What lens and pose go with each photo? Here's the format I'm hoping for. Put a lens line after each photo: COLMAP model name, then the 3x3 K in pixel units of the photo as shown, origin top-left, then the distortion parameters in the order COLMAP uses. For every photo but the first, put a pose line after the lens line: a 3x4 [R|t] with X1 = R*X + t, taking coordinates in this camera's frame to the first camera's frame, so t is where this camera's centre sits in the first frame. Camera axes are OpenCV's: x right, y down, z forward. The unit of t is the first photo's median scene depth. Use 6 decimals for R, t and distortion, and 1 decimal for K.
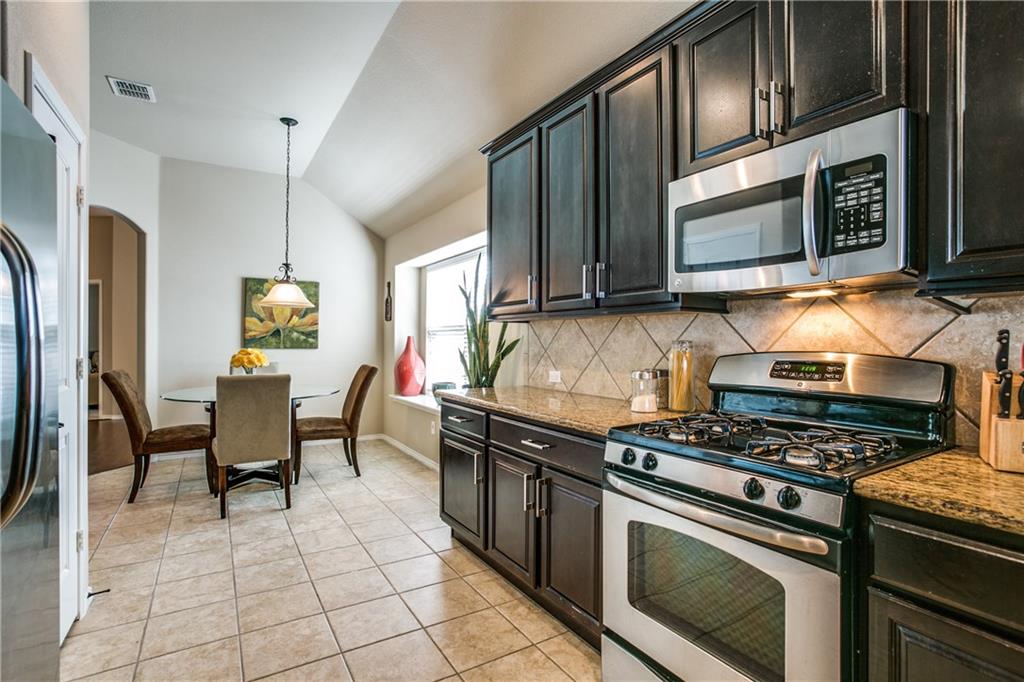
lens RADIAL K [[497.1, 0, 517.0], [0, 497.1, 343.4], [0, 0, 1]] dist [-0.032209, 0.003664]
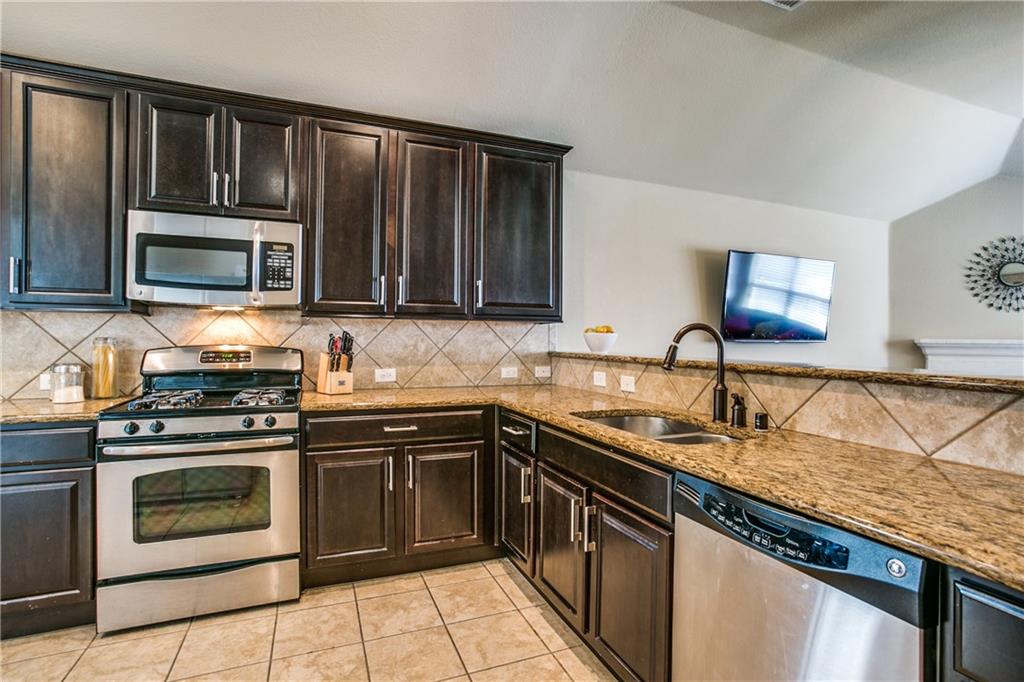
lens RADIAL K [[497.1, 0, 513.3], [0, 497.1, 338.7], [0, 0, 1]] dist [-0.032209, 0.003664]
pose [[0.170939, 0.002217, 0.985279, -0.816674], [0.001438, 0.999996, -0.002500, 0.002558], [-0.985281, 0.001844, 0.170935, -0.175259]]
